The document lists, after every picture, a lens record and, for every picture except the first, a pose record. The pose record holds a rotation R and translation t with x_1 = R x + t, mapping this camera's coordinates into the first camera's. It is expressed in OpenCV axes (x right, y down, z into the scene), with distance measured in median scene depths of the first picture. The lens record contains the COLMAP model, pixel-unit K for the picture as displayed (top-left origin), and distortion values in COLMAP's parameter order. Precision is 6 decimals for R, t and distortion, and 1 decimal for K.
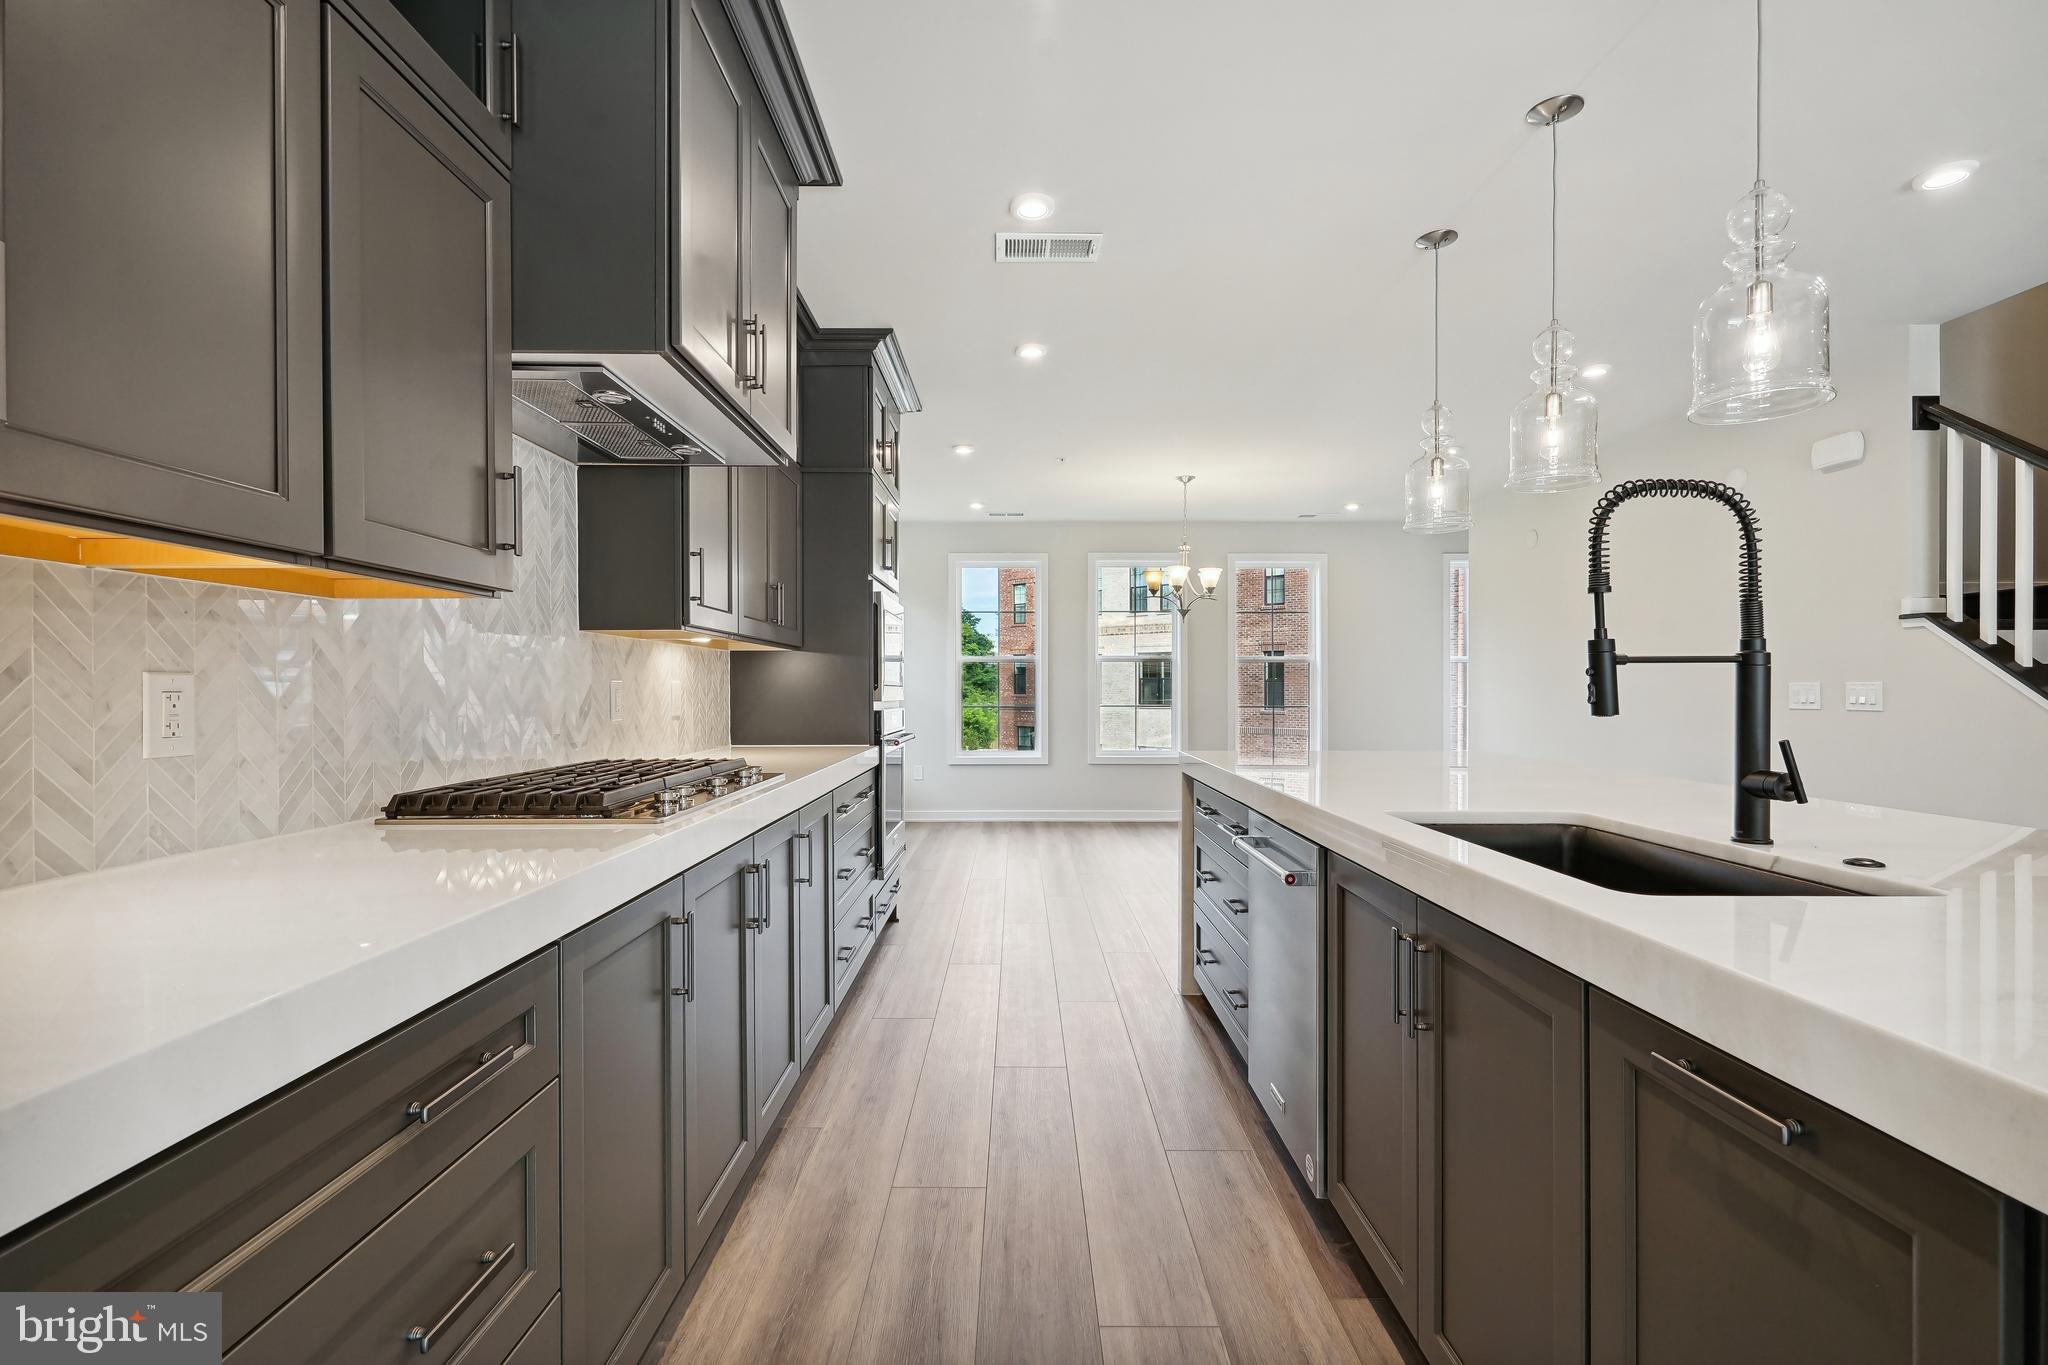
lens RADIAL K [[928.5, 0, 1024.0], [0, 928.5, 682.5], [0, 0, 1]] dist [0.000819, 0.000321]
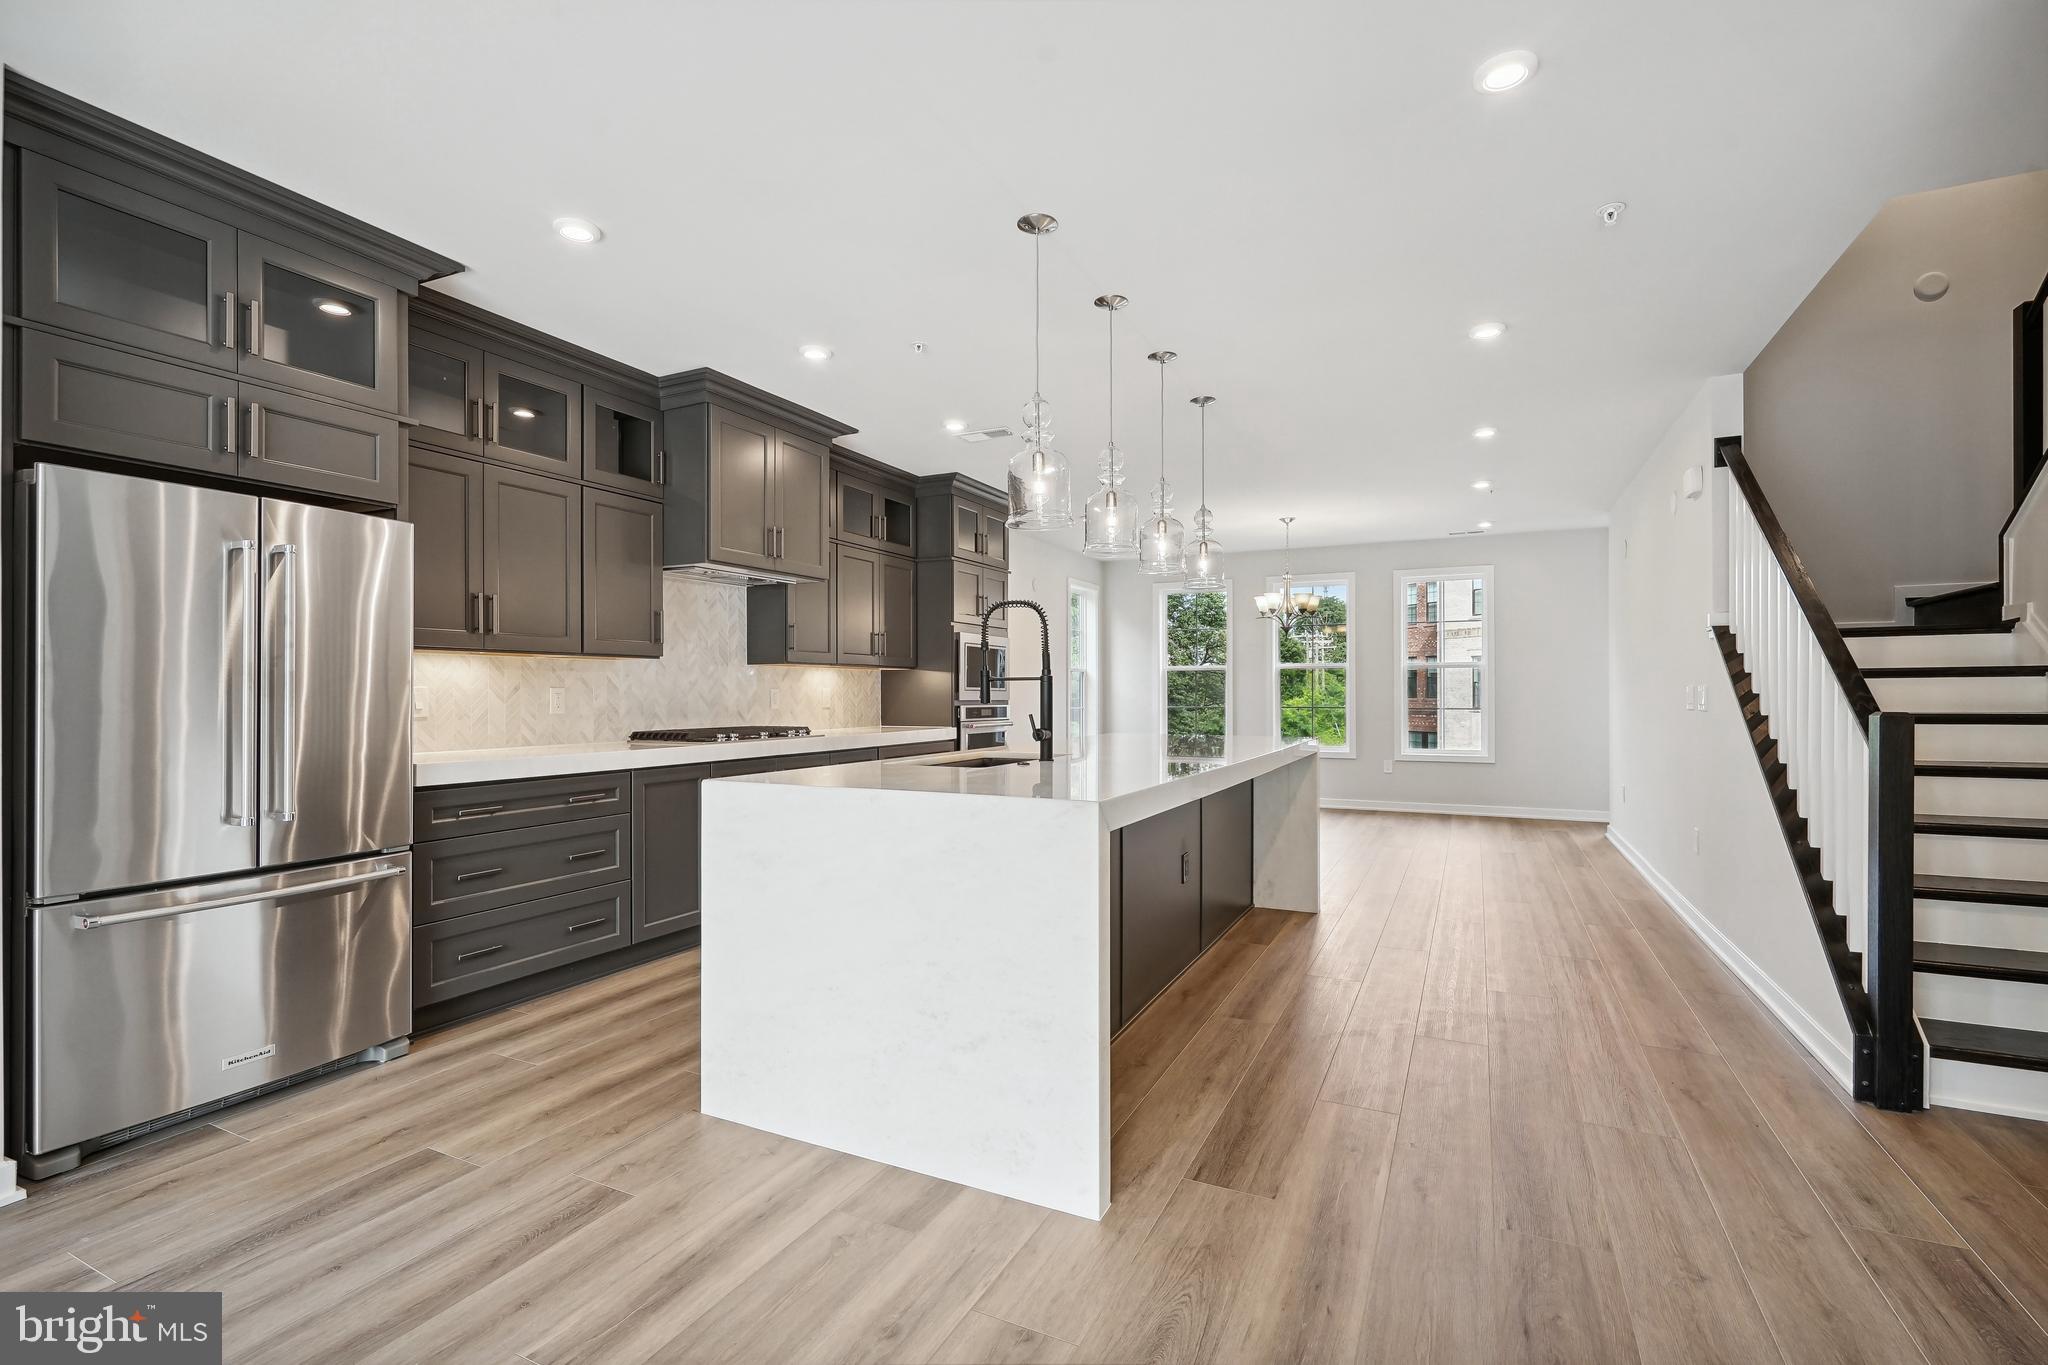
lens RADIAL K [[928.5, 0, 1024.0], [0, 928.5, 682.5], [0, 0, 1]] dist [0.000819, 0.000321]
pose [[0.897459, -0.006275, -0.441052, 0.871490], [0.003972, 0.999973, -0.006145, -0.000991], [0.441079, 0.003763, 0.897460, -0.526142]]
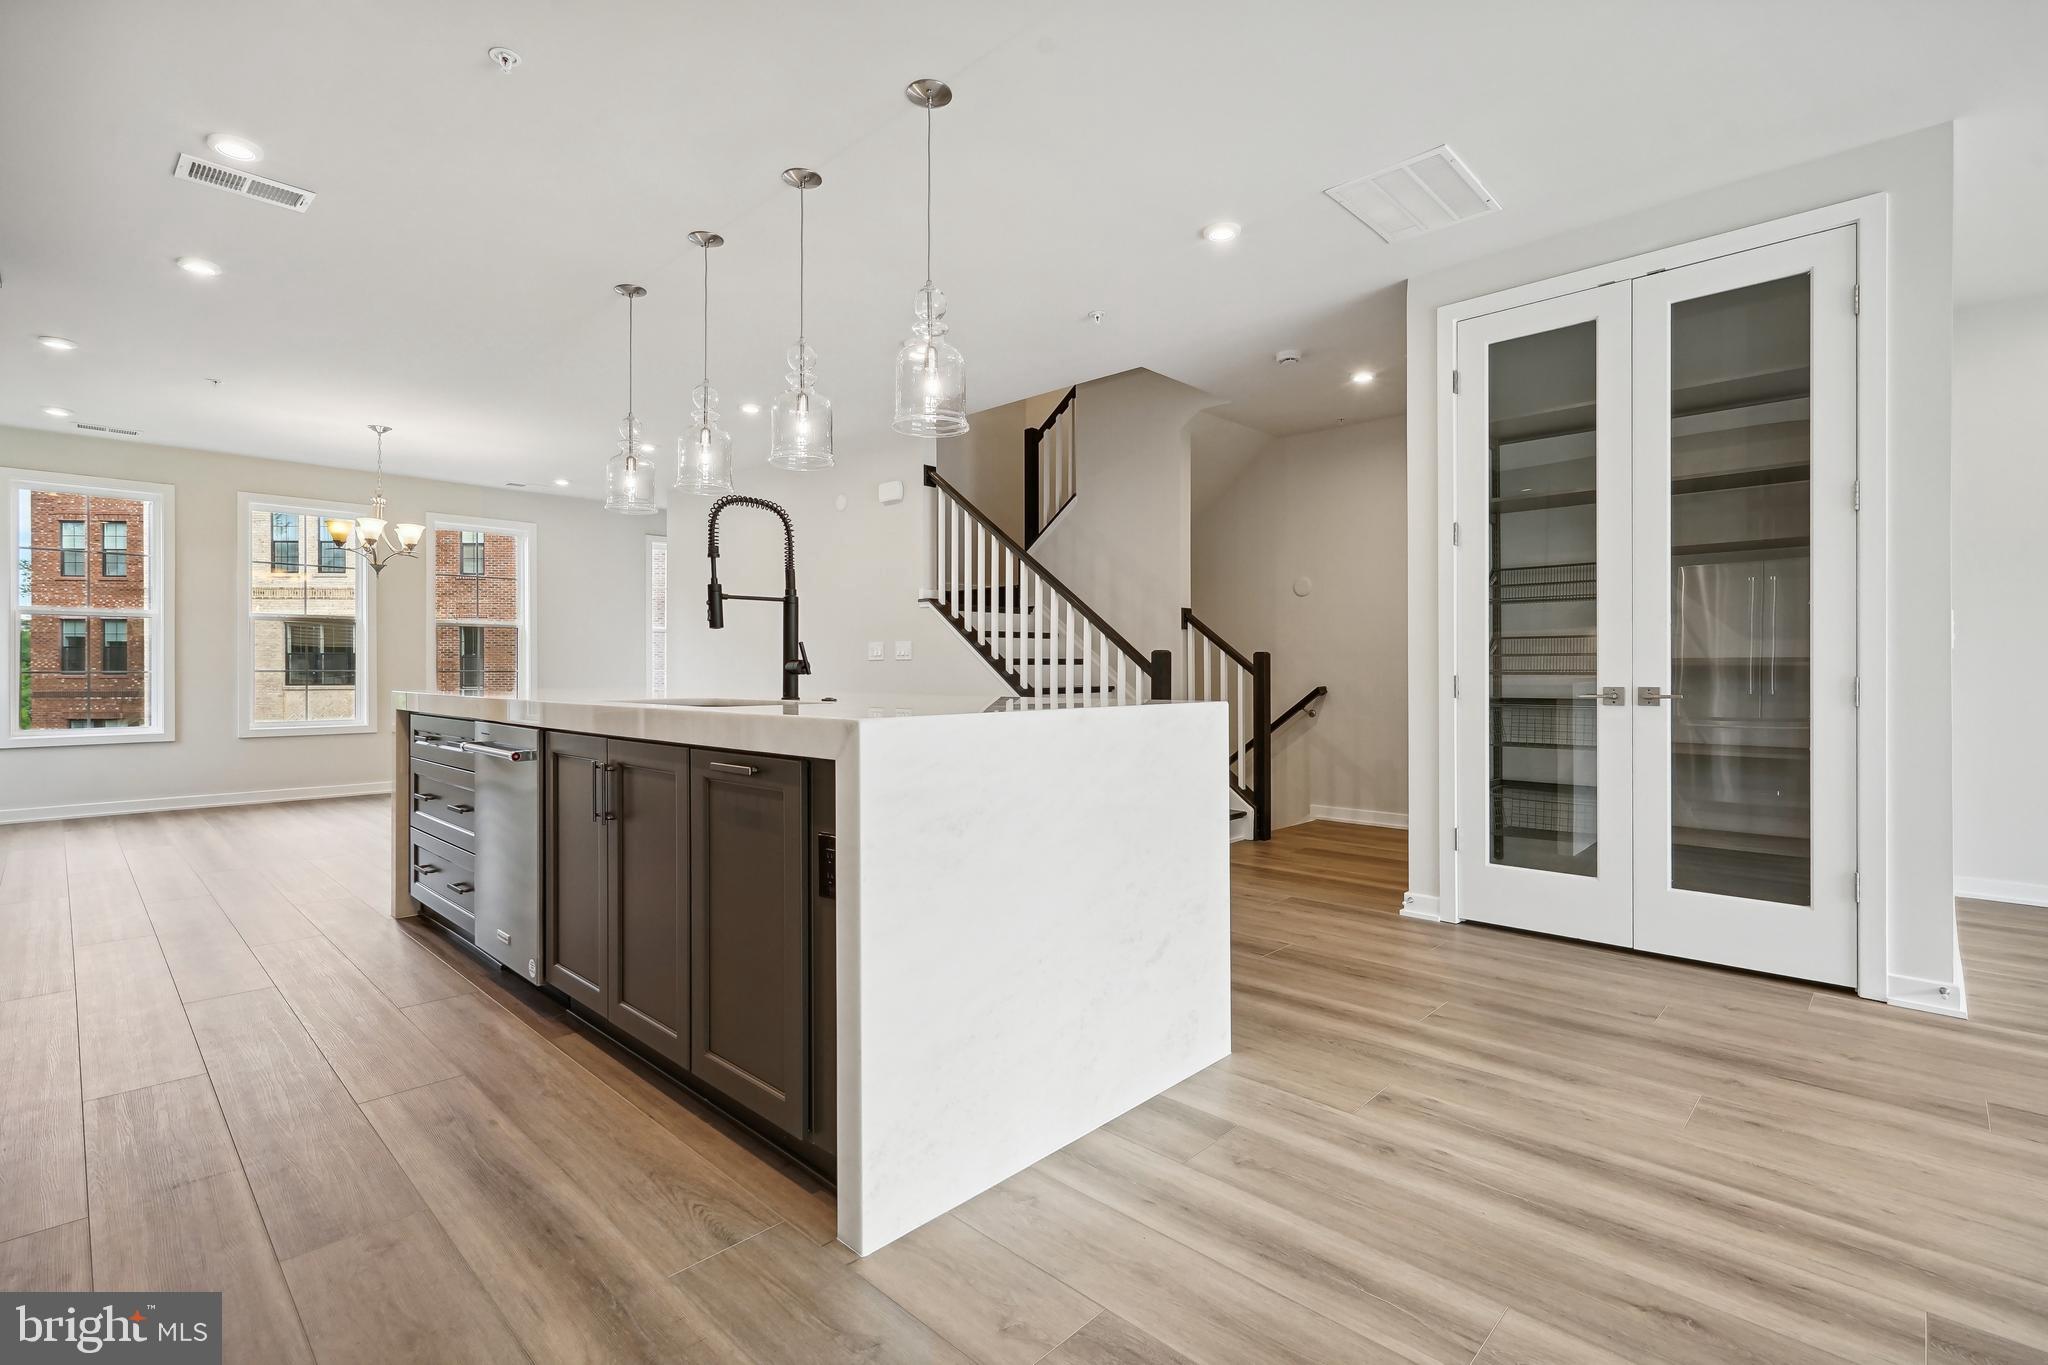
lens RADIAL K [[927.8, 0, 1013.9], [0, 927.8, 669.1], [0, 0, 1]] dist [0.001770, 0.001049]
pose [[0.700803, -0.001182, 0.713354, -0.115193], [-0.002308, 0.999990, 0.003924, 0.053304], [-0.713351, -0.004397, 0.700793, -0.316218]]
